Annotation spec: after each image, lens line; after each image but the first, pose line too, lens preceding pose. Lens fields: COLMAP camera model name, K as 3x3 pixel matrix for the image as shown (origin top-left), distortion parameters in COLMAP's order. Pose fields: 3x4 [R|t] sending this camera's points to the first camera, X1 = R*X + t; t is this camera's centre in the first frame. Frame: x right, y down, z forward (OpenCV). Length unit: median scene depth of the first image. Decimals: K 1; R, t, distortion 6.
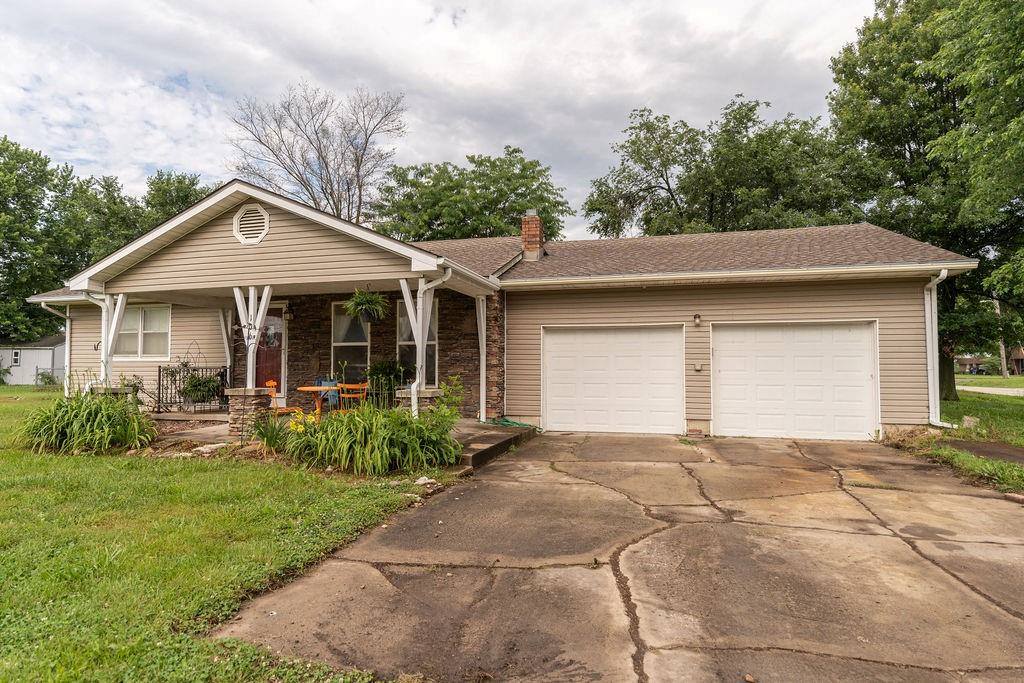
lens RADIAL K [[577.5, 0, 514.2], [0, 577.5, 335.1], [0, 0, 1]] dist [0.005587, -0.003573]
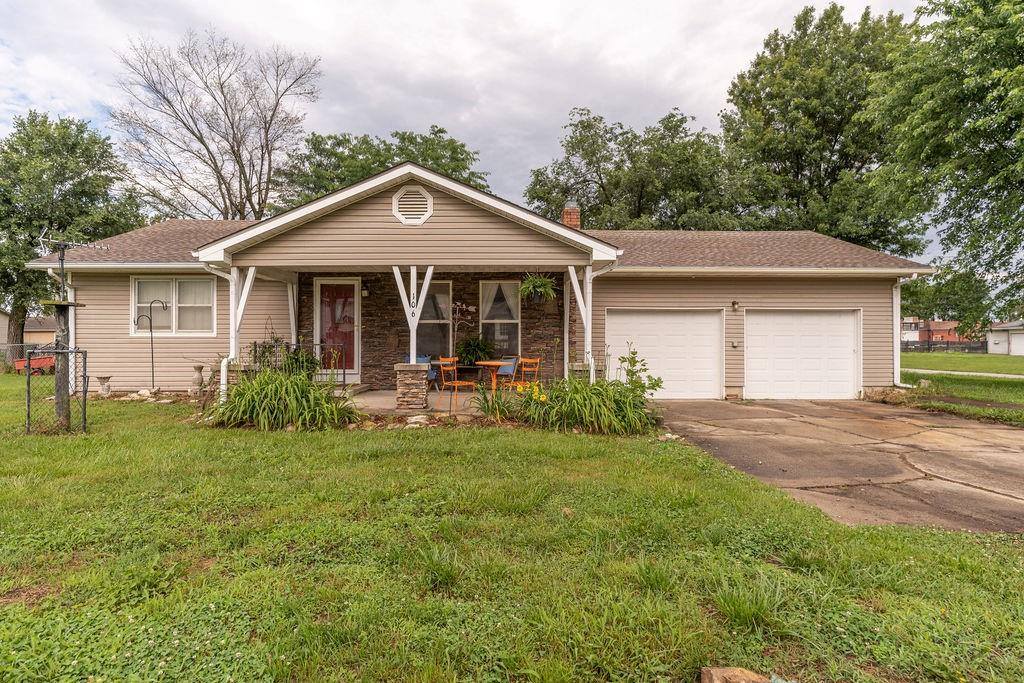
lens RADIAL K [[568.3, 0, 511.4], [0, 568.3, 339.7], [0, 0, 1]] dist [0.005565, -0.000270]
pose [[0.958443, 0.003223, 0.285266, -0.446193], [-0.016900, 0.998822, 0.045497, -0.000972], [-0.284783, -0.048427, 0.957368, -0.025035]]
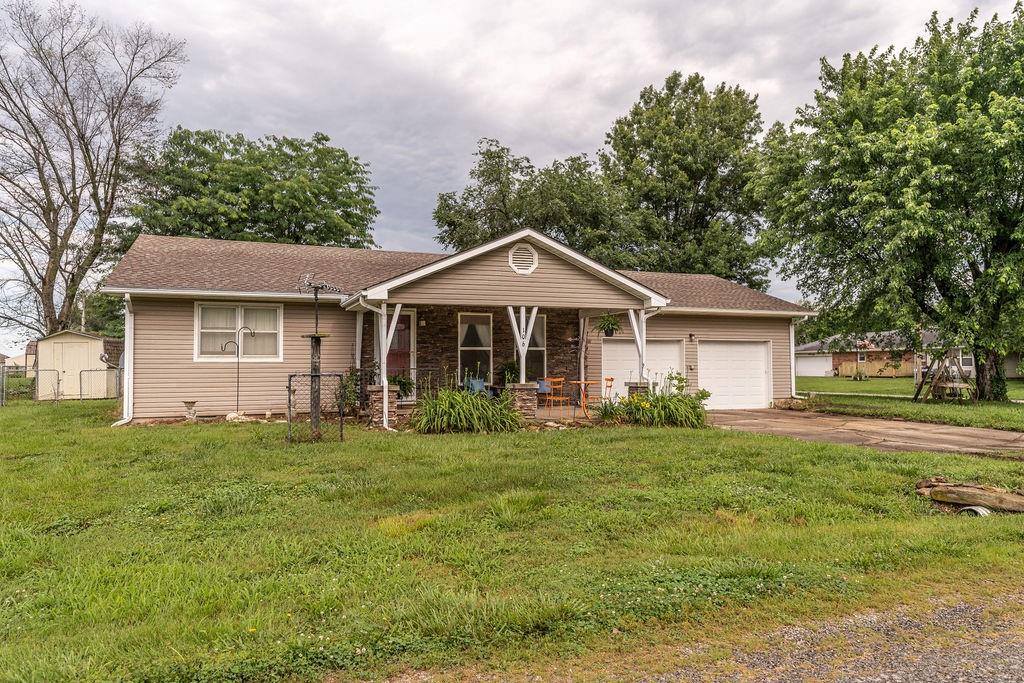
lens RADIAL K [[660.3, 0, 504.9], [0, 660.3, 346.6], [0, 0, 1]] dist [0.011747, 0.000133]
pose [[0.811932, 0.015993, 0.583533, -1.055712], [-0.029238, 0.999484, 0.013288, -0.008658], [-0.583019, -0.027850, 0.811981, -0.152788]]
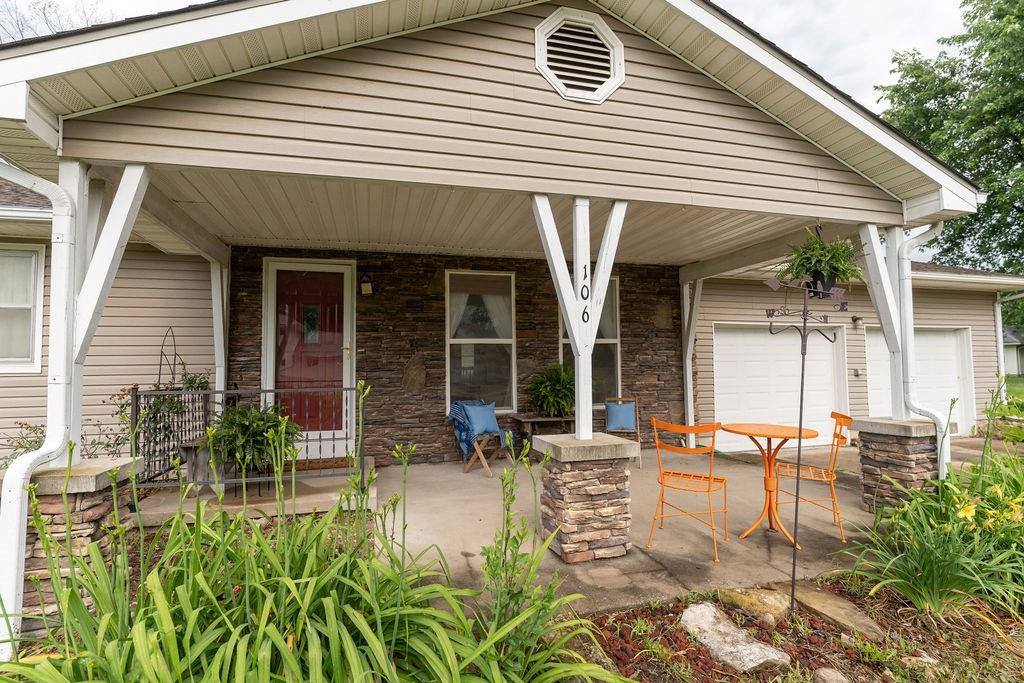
lens RADIAL K [[488.6, 0, 509.0], [0, 488.6, 340.5], [0, 0, 1]] dist [-0.016688, -0.001345]
pose [[0.862221, 0.018685, 0.506188, -0.527721], [-0.016946, 0.999824, -0.008041, 0.018804], [-0.506249, -0.001645, 0.862386, 0.556078]]
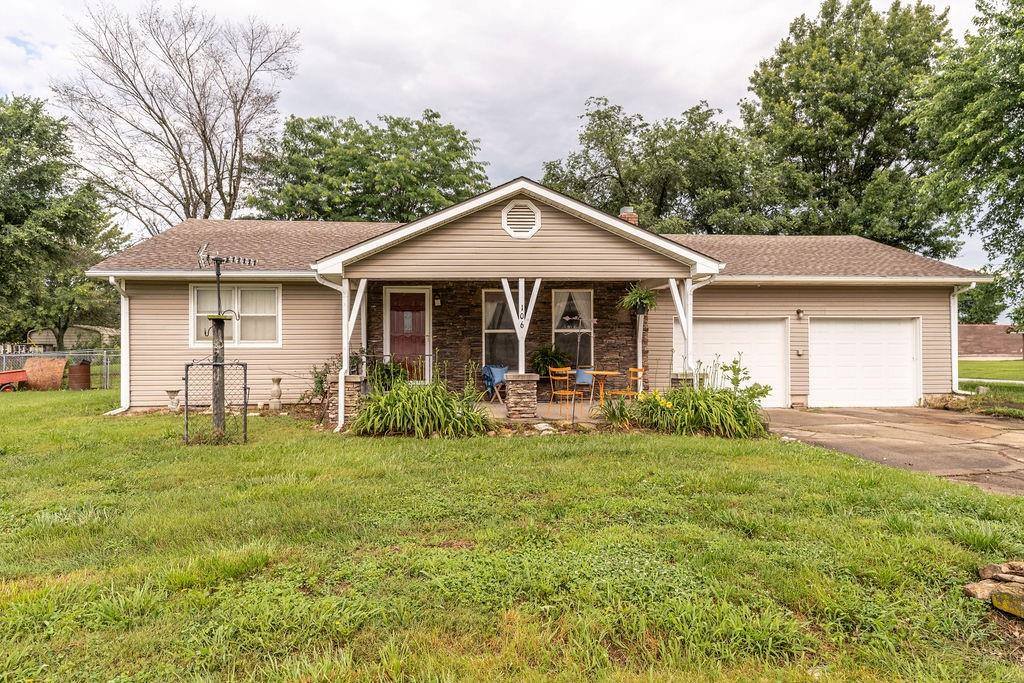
lens RADIAL K [[664.6, 0, 511.5], [0, 664.6, 342.7], [0, 0, 1]] dist [0.019178, -0.000178]
pose [[0.936243, 0.000989, 0.351351, -0.697201], [-0.015505, 0.999138, 0.038505, -0.009731], [-0.351010, -0.041498, 0.935452, -0.107555]]
